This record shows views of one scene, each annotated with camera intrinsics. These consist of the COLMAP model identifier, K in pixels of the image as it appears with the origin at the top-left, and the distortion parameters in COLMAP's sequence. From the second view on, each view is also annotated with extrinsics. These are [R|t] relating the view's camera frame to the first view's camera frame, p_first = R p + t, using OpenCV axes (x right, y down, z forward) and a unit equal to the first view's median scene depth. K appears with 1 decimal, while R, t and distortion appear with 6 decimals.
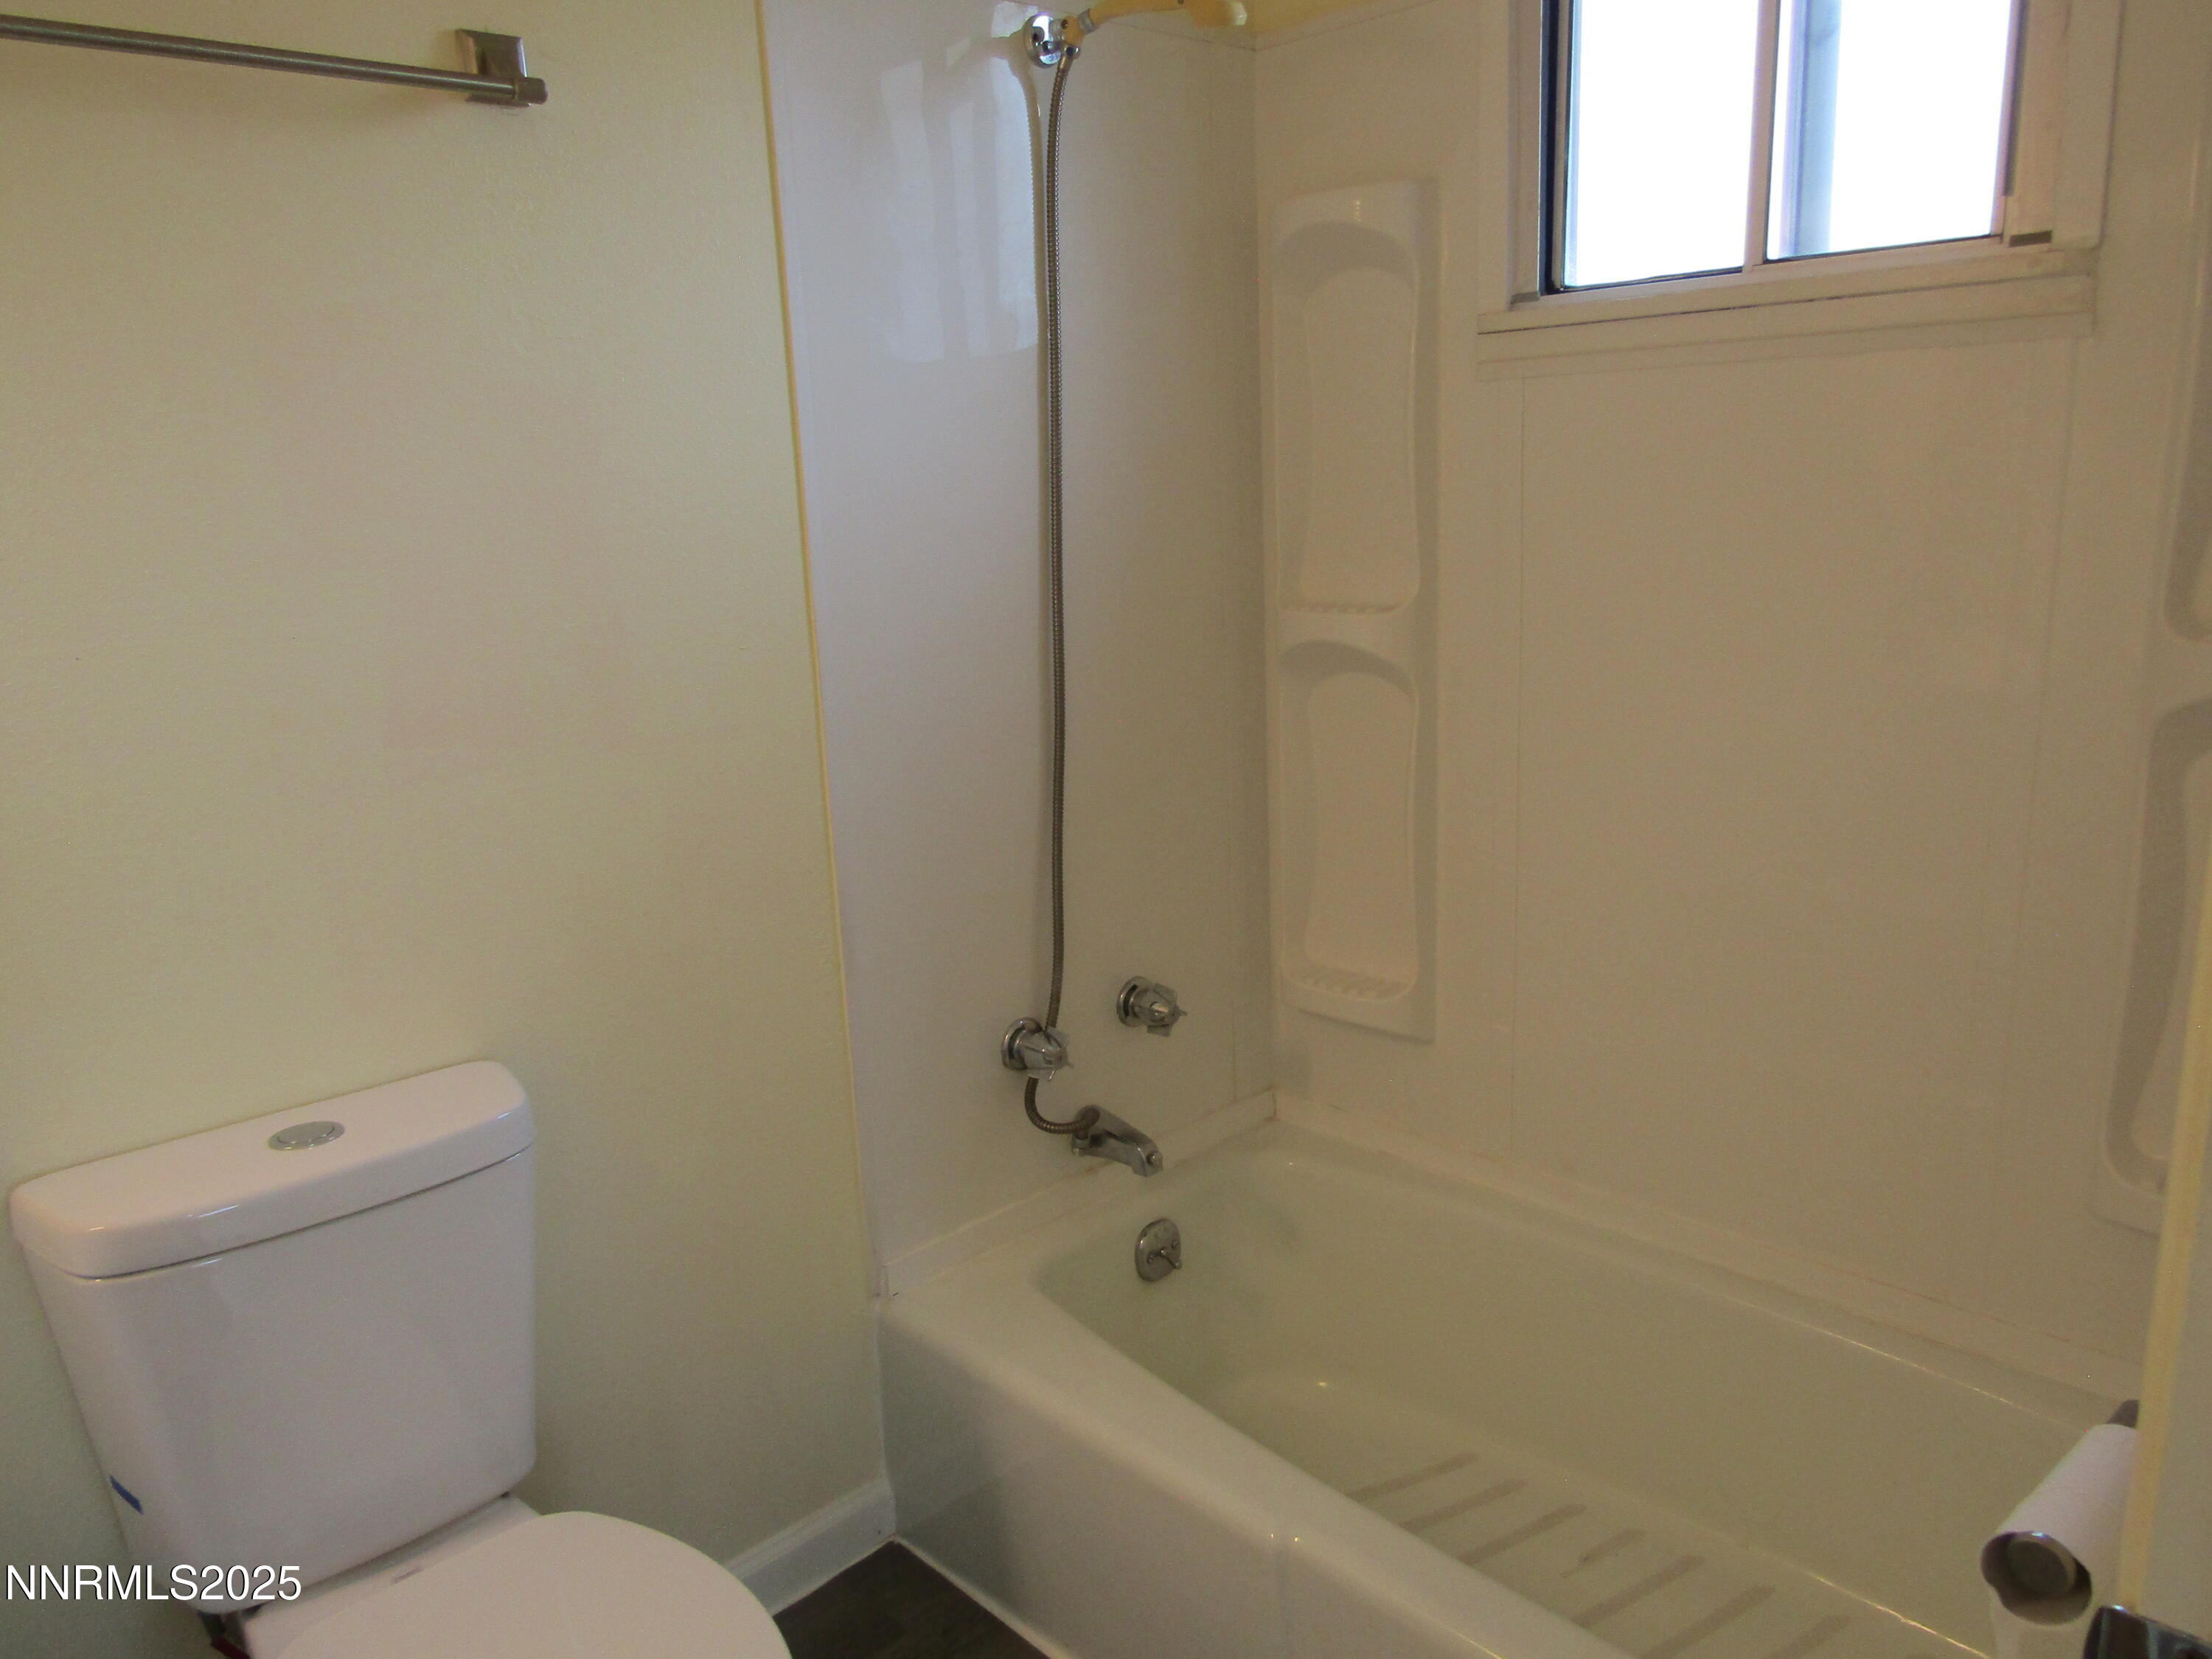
lens RADIAL K [[1567.8, 0, 1102.7], [0, 1567.8, 825.6], [0, 0, 1]] dist [-0.016190, 0.006475]
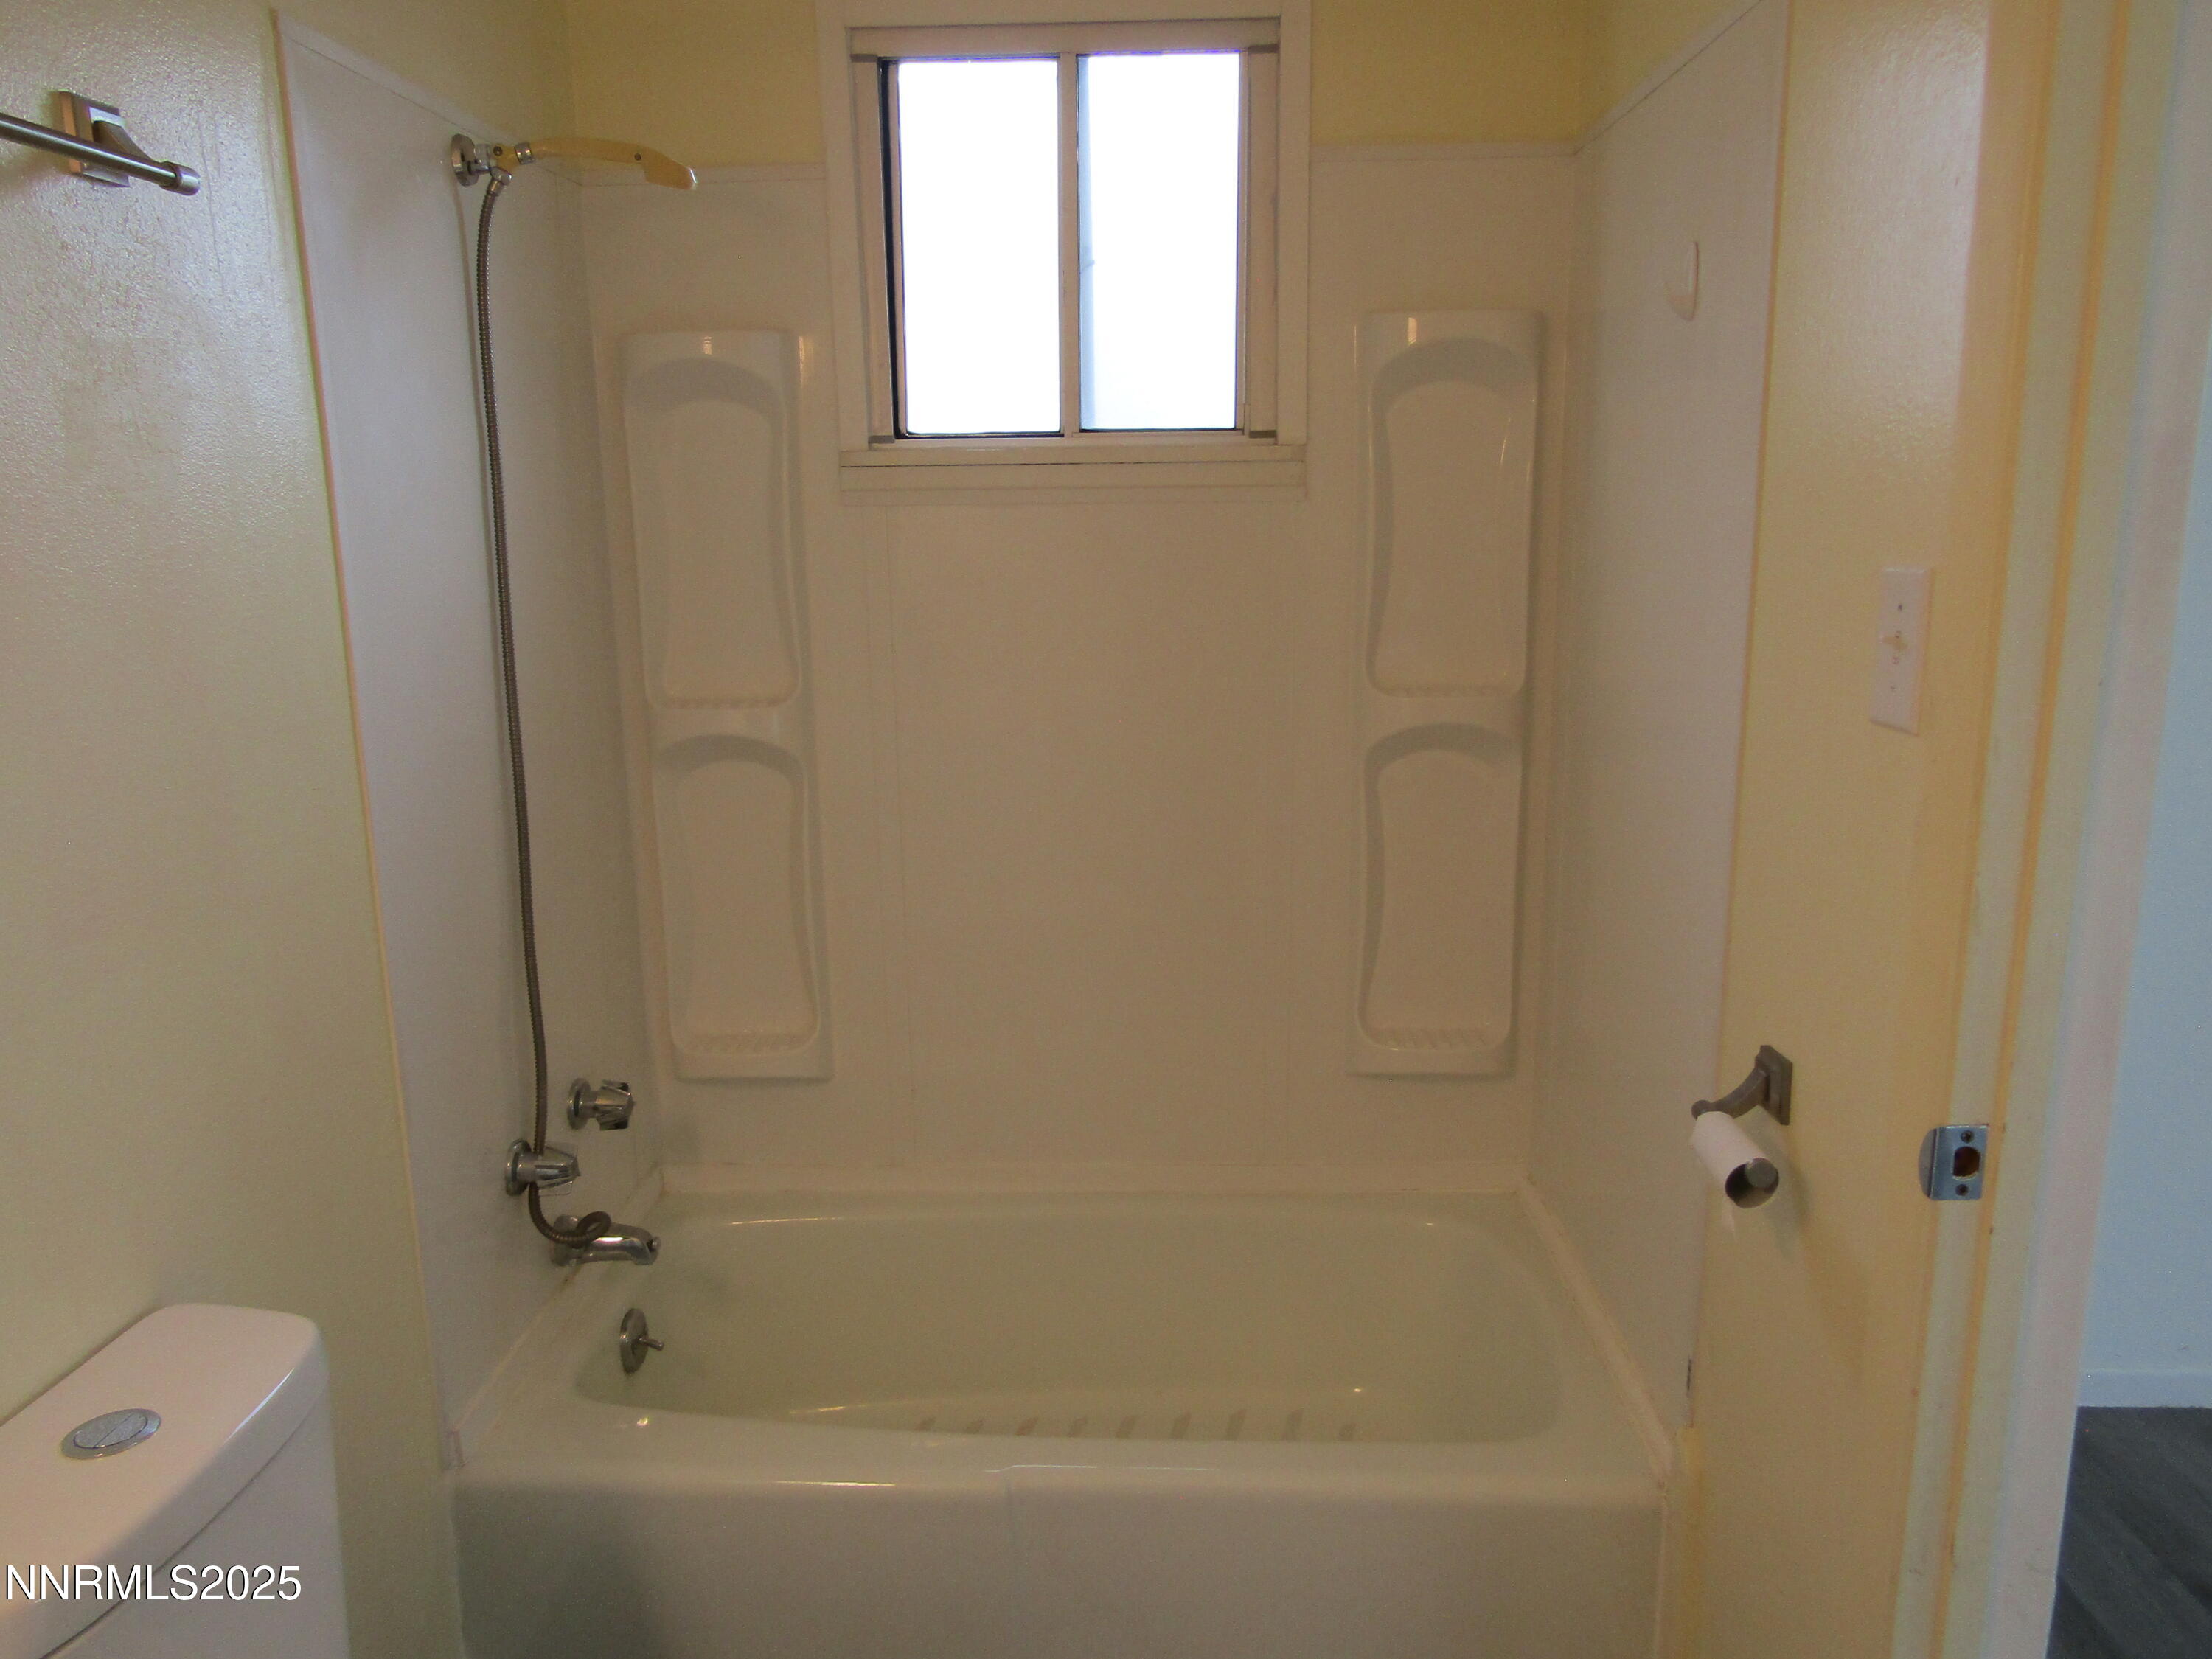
lens RADIAL K [[1567.8, 0, 1102.7], [0, 1567.8, 825.6], [0, 0, 1]] dist [-0.016190, 0.006475]
pose [[0.722283, -0.112810, 0.682335, -0.451530], [0.138302, 0.990239, 0.017318, -0.040050], [-0.677628, 0.081860, 0.730834, 0.027056]]
